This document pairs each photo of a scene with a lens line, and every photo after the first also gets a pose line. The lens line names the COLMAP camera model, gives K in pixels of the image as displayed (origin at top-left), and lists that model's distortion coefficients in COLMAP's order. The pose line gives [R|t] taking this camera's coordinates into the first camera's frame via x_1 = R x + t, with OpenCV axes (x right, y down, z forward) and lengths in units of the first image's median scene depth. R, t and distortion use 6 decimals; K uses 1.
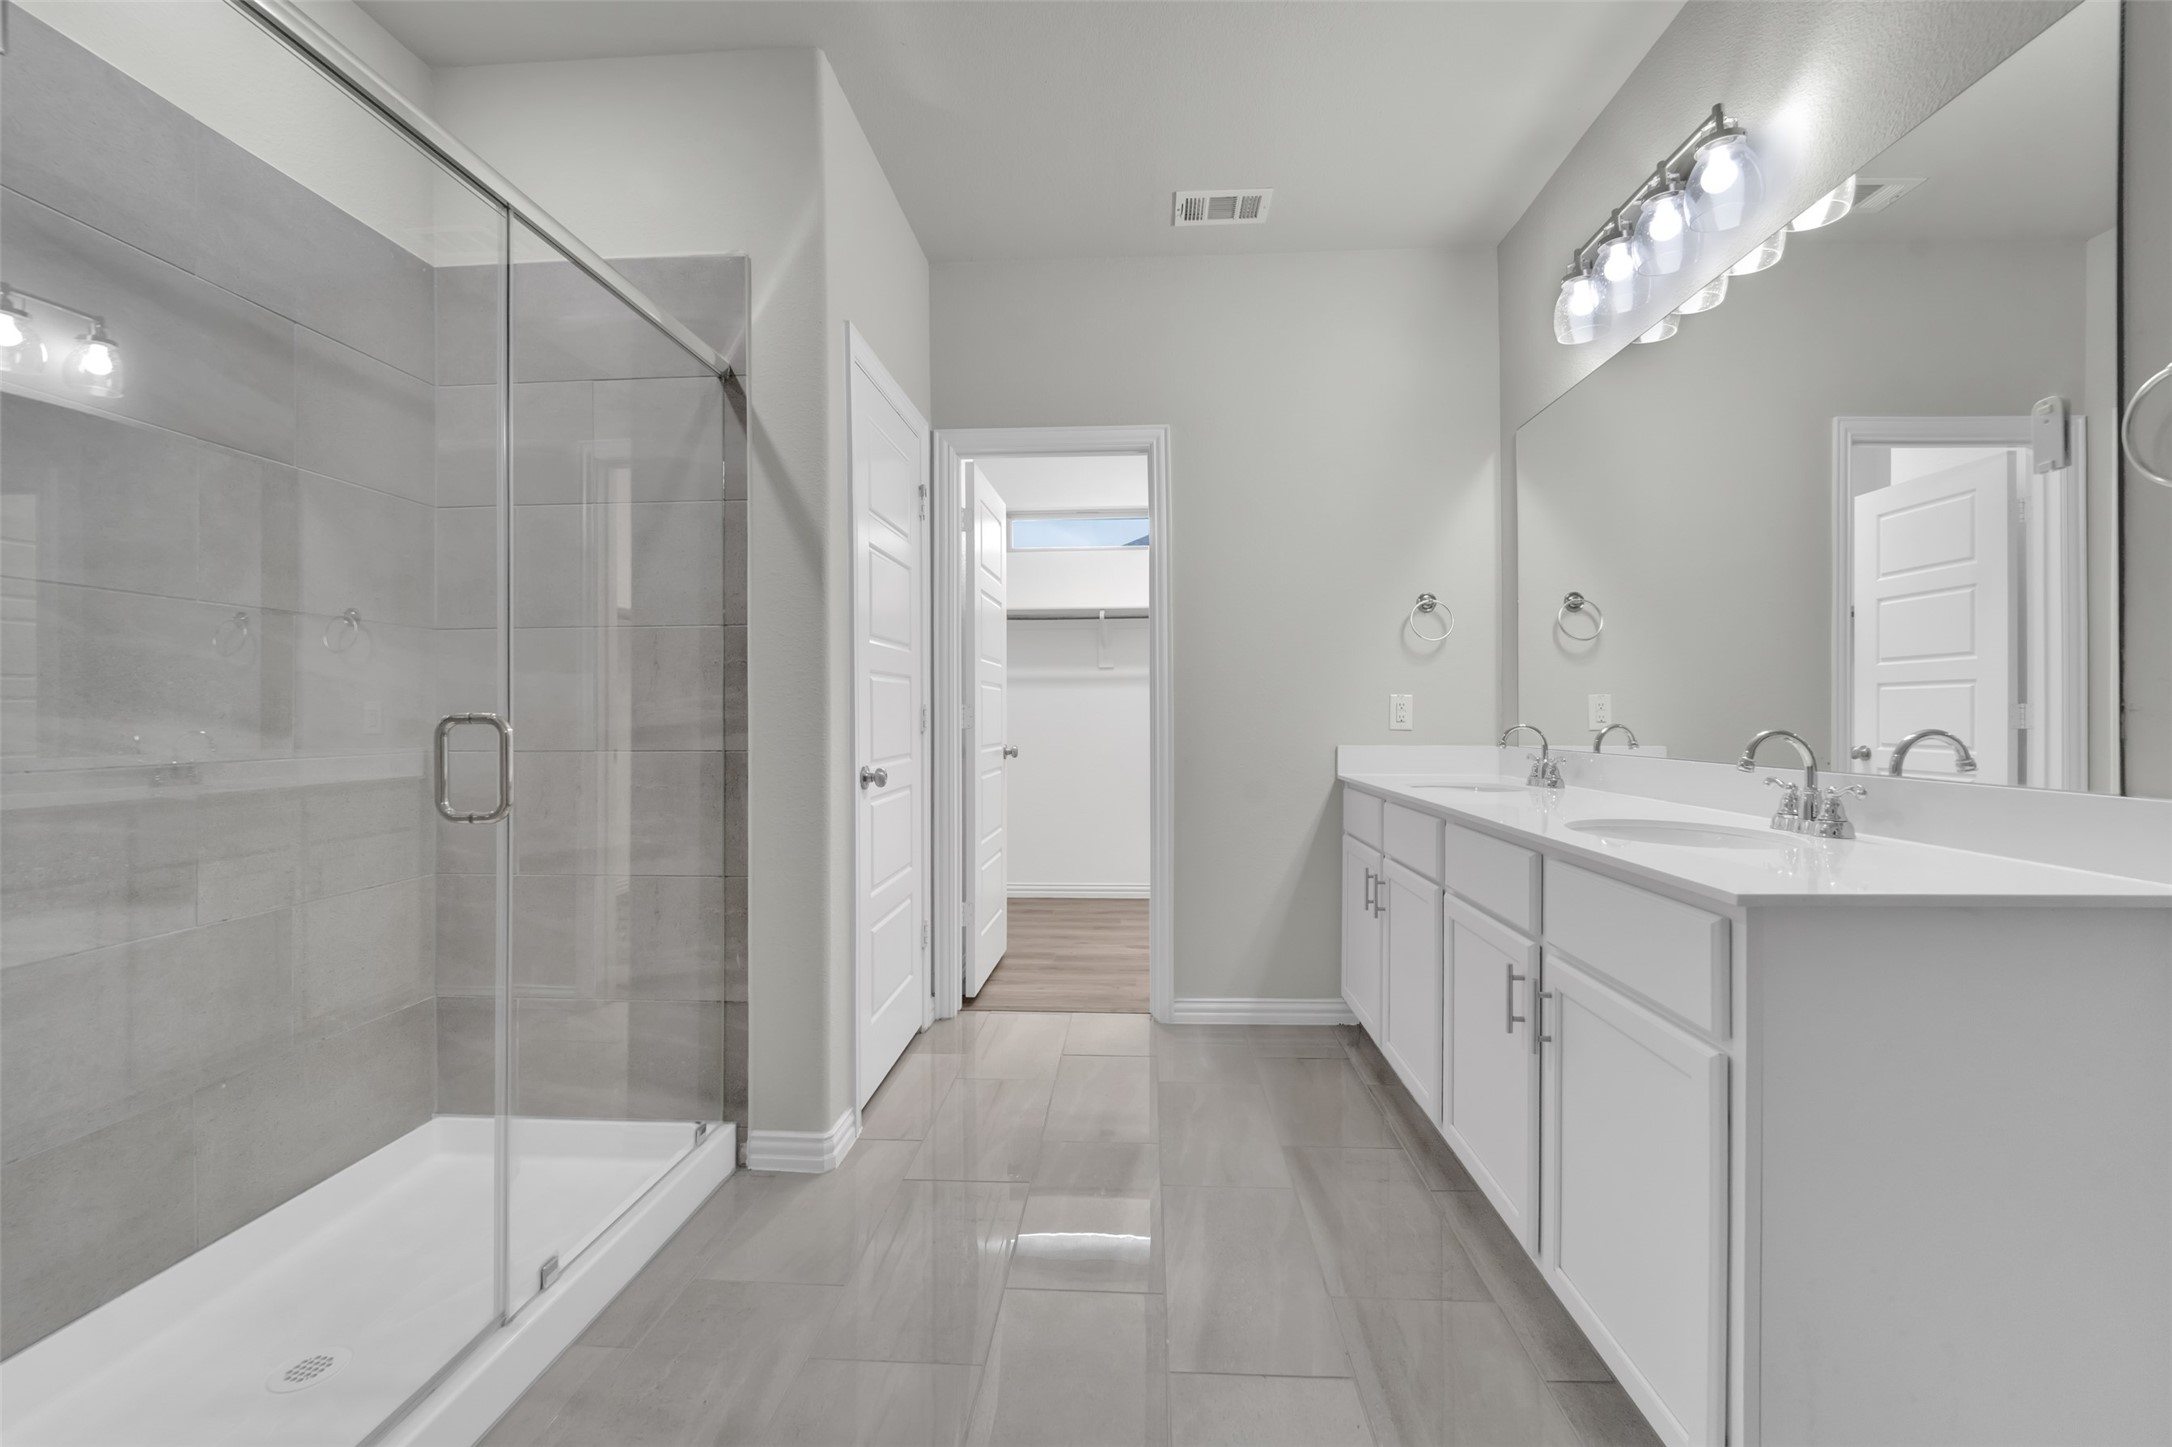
lens RADIAL K [[897.5, 0, 1090.0], [0, 897.5, 739.3], [0, 0, 1]] dist [-0.015843, 0.000438]
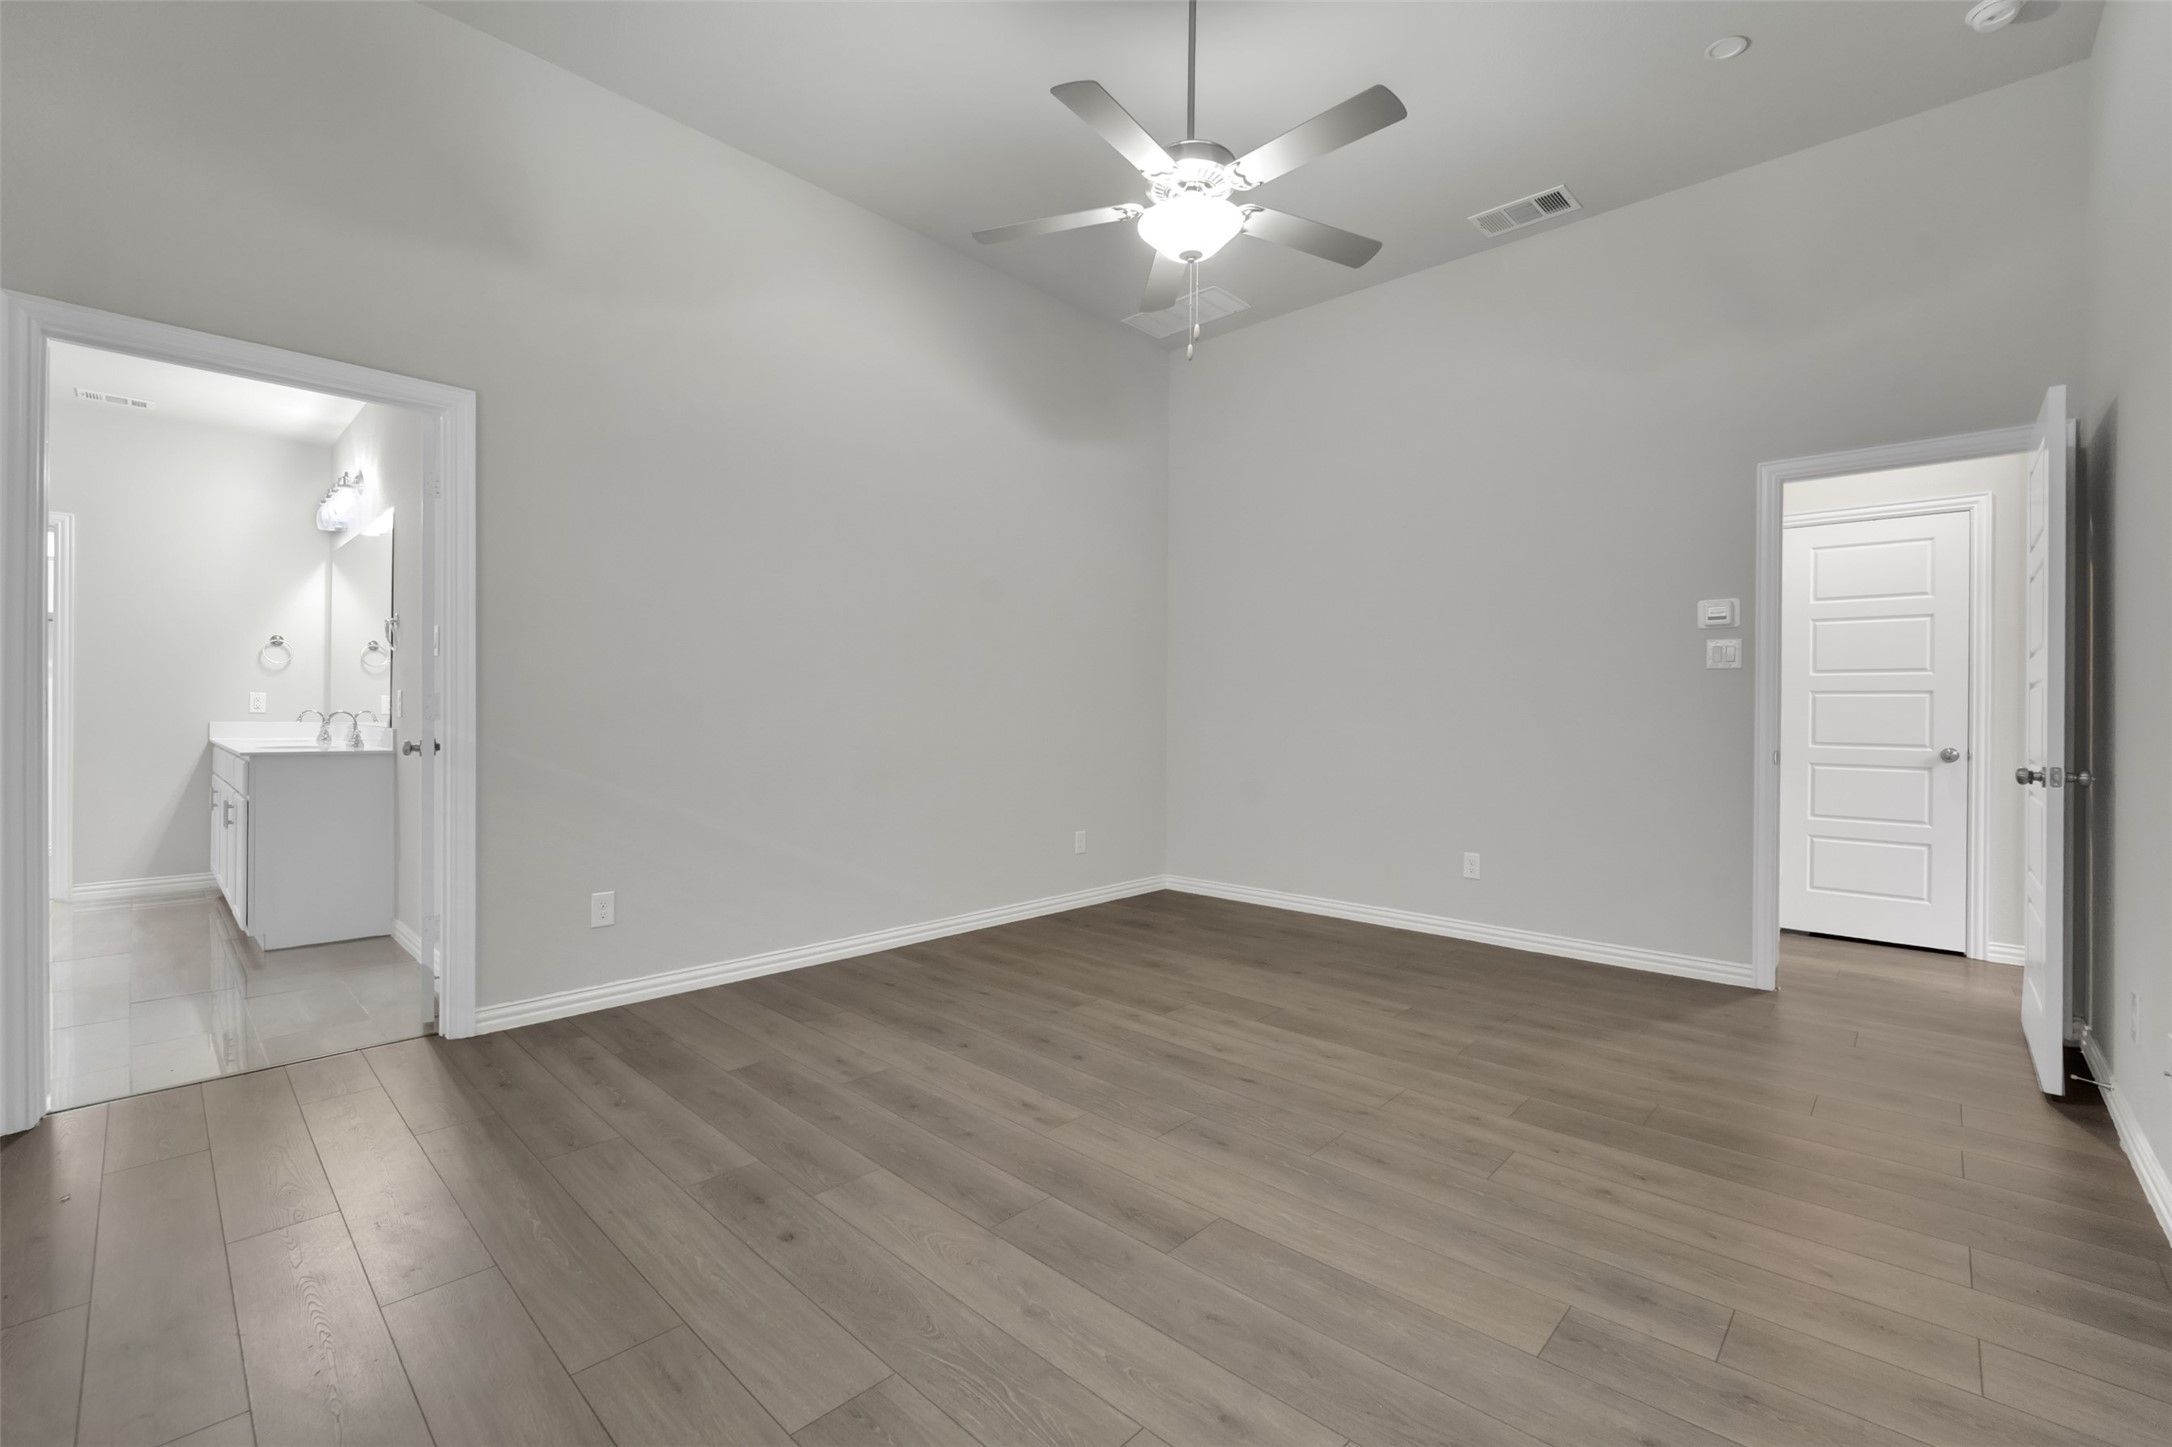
lens RADIAL K [[949.8, 0, 1086.0], [0, 949.8, 723.5], [0, 0, 1]] dist [-0.018895, 0.000052]
pose [[0.654779, 0.002235, 0.755817, 0.028439], [0.008156, 0.999916, -0.010024, 0.040842], [-0.755776, 0.012728, 0.654706, -1.405255]]
